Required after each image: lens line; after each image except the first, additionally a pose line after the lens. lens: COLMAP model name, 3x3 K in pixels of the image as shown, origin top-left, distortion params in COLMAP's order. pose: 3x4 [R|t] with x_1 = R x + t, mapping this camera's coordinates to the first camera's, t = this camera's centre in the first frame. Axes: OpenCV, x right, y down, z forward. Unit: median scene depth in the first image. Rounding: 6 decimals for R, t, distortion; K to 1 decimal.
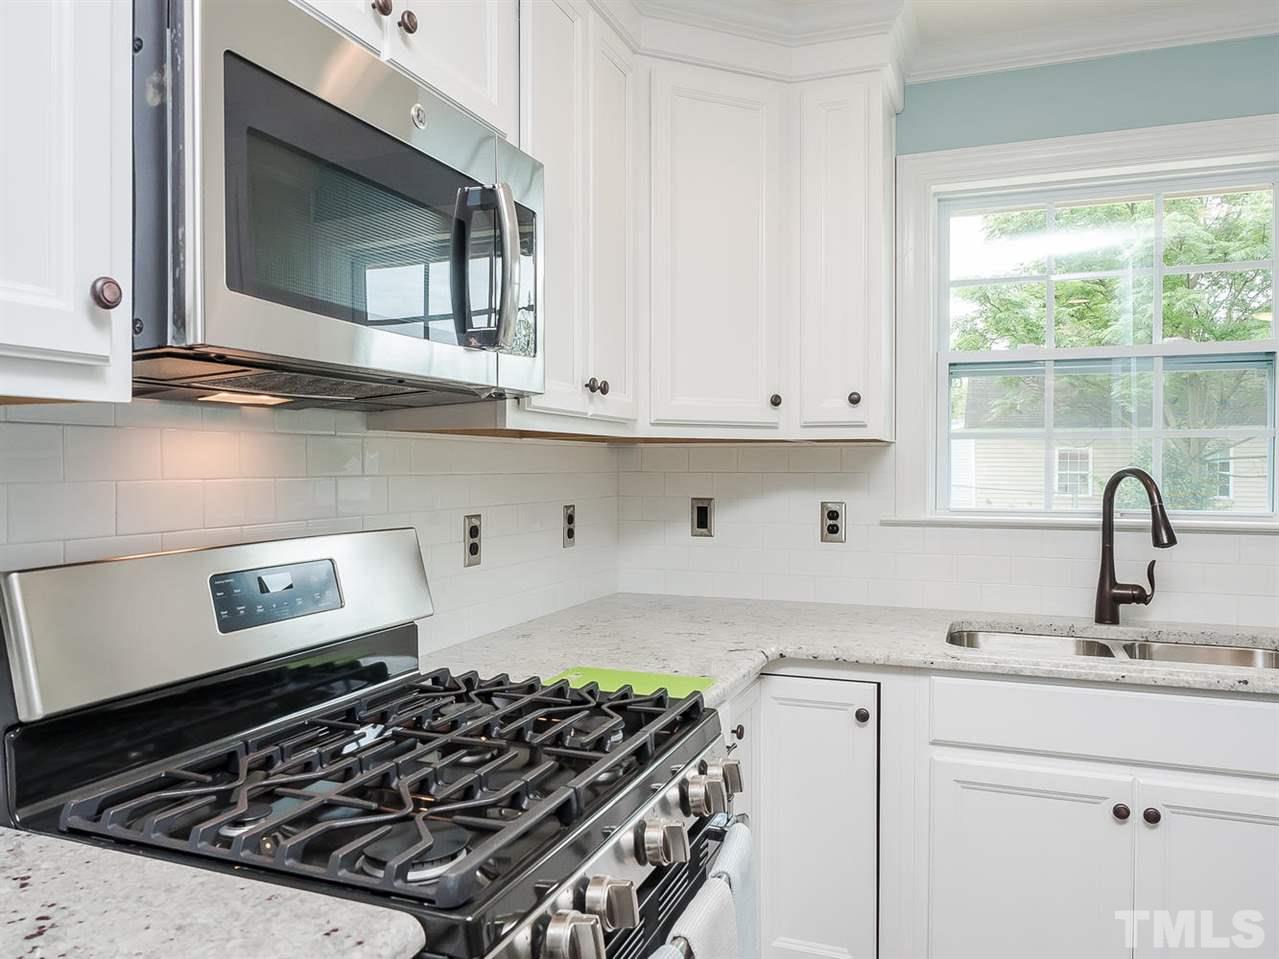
lens RADIAL K [[932.6, 0, 622.1], [0, 932.6, 465.5], [0, 0, 1]] dist [-0.010456, -0.000155]
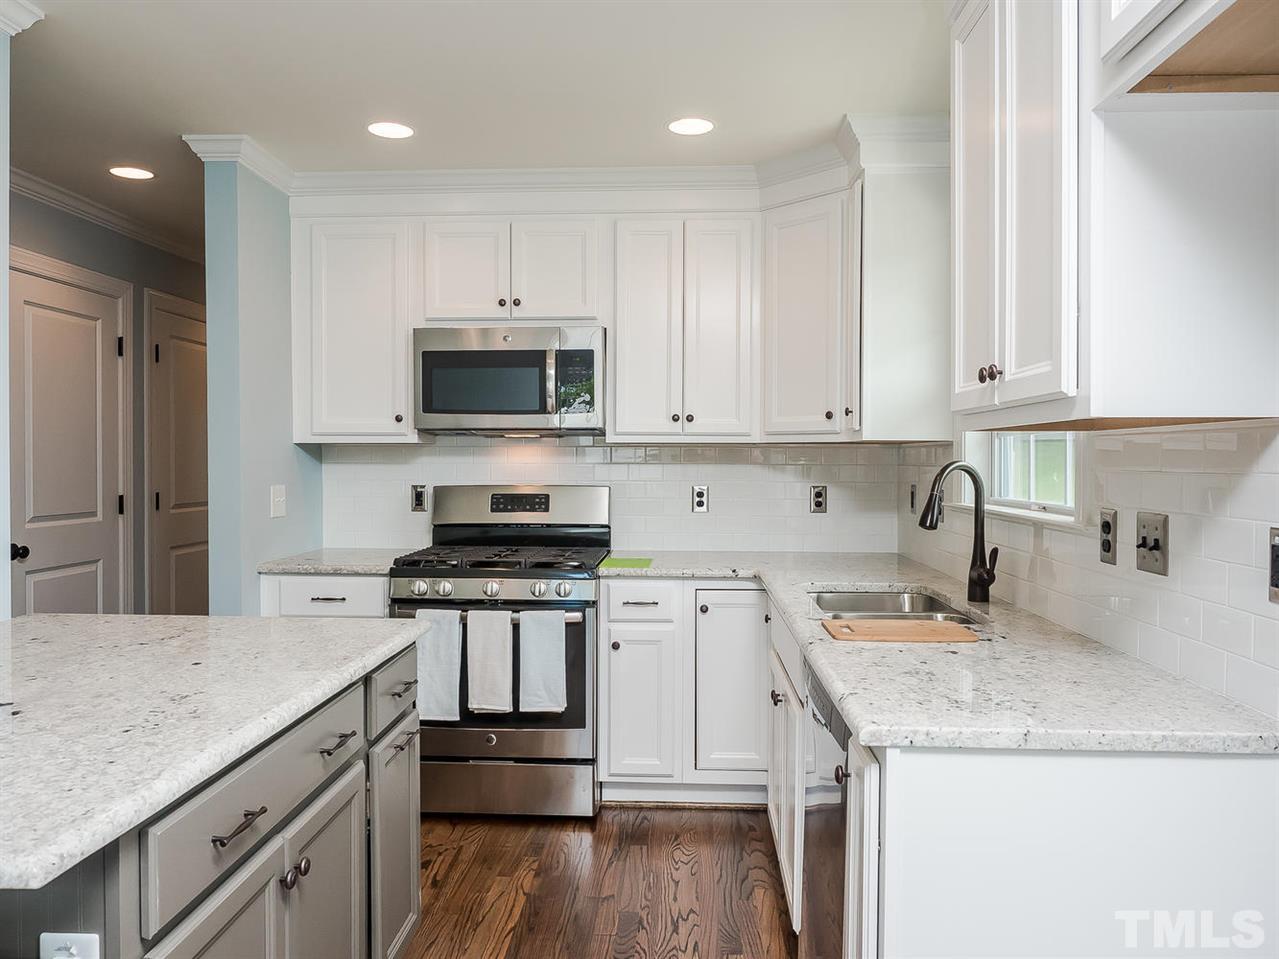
lens RADIAL K [[935.1, 0, 639.5], [0, 935.1, 479.5], [0, 0, 1]] dist [-0.014115, 0.000808]
pose [[0.320843, 0.018213, -0.946957, 1.482338], [-0.005426, 0.999834, 0.017392, 0.007273], [0.947117, -0.000442, 0.320889, 0.253623]]
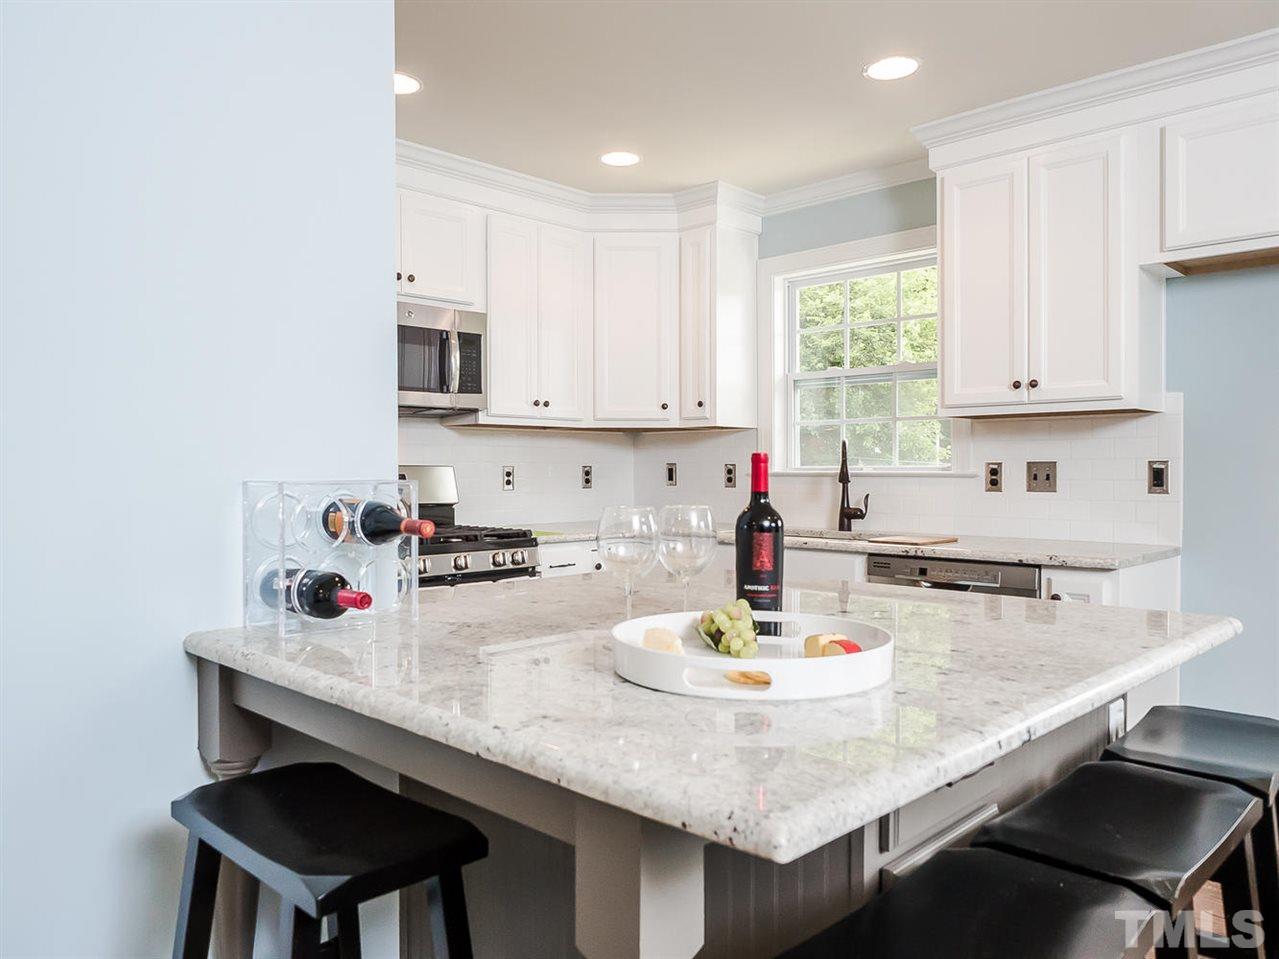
lens RADIAL K [[935.1, 0, 639.5], [0, 935.1, 479.5], [0, 0, 1]] dist [-0.014115, 0.000808]
pose [[0.920154, 0.000472, -0.391557, 0.862851], [0.003084, 0.999960, 0.008455, 0.061097], [0.391545, -0.008987, 0.920115, -0.745001]]
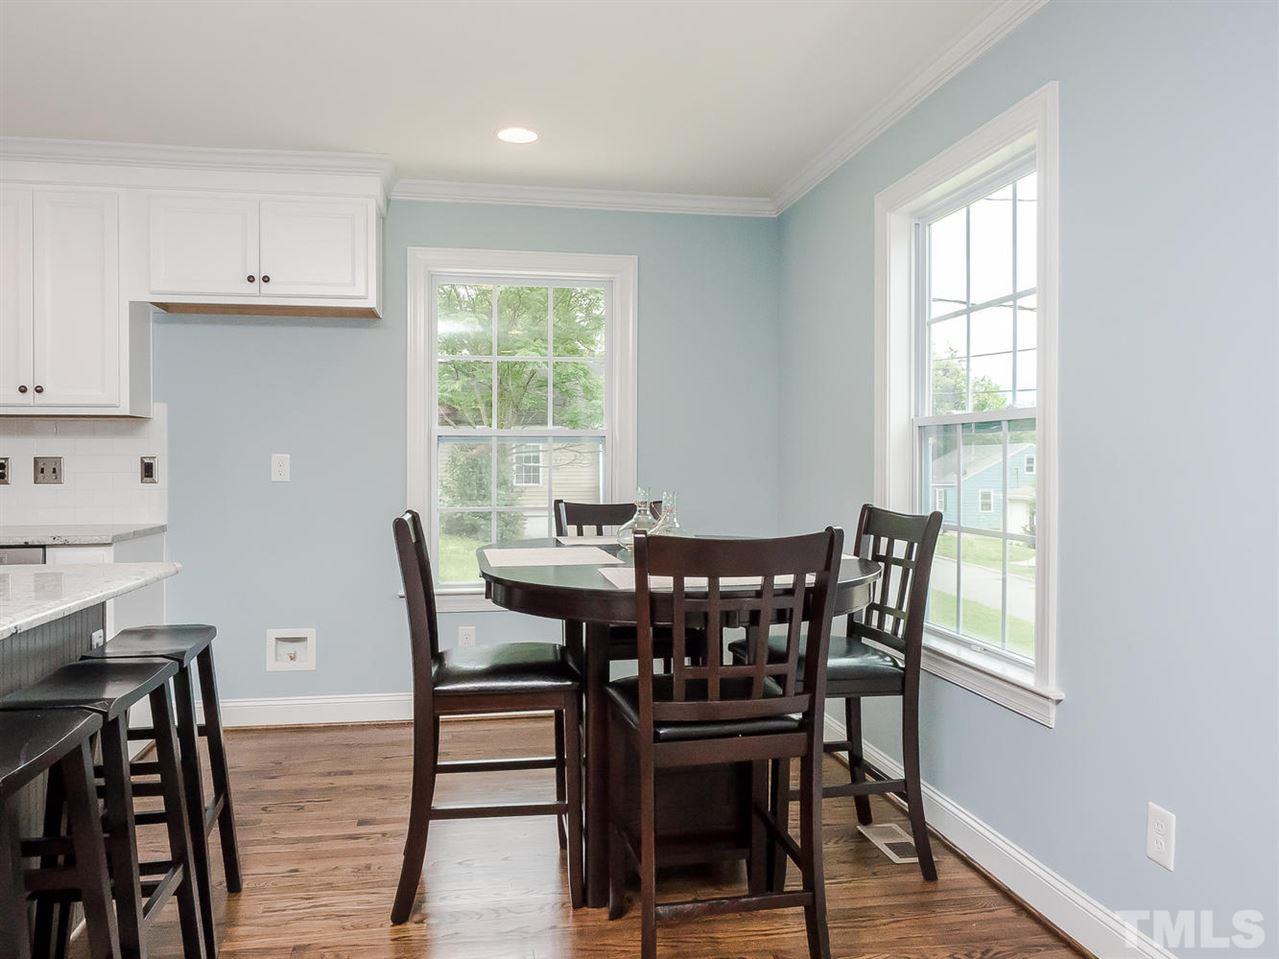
lens RADIAL K [[932.6, 0, 622.1], [0, 932.6, 465.5], [0, 0, 1]] dist [-0.010456, -0.000155]
pose [[0.855654, -0.004246, 0.517531, 0.889912], [0.003153, 0.999991, 0.002991, 0.060828], [-0.517539, -0.000928, 0.855659, -1.113624]]
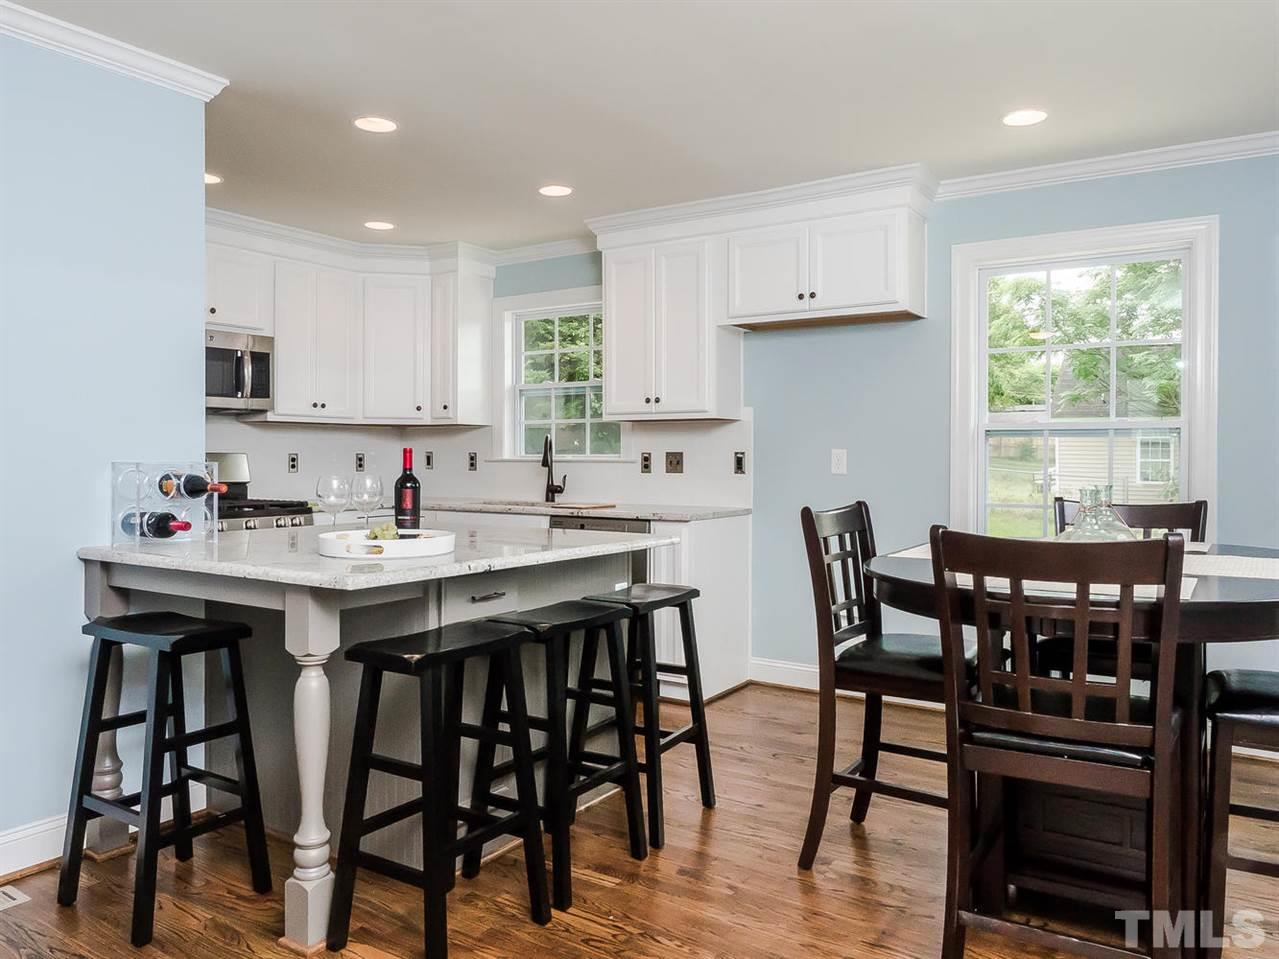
lens RADIAL K [[933.2, 0, 644.8], [0, 933.2, 458.0], [0, 0, 1]] dist [-0.019813, 0.004742]
pose [[0.979355, 0.000275, -0.202146, 1.252278], [-0.000474, 0.999999, -0.000935, 0.062662], [0.202145, 0.001012, 0.979355, -1.275864]]
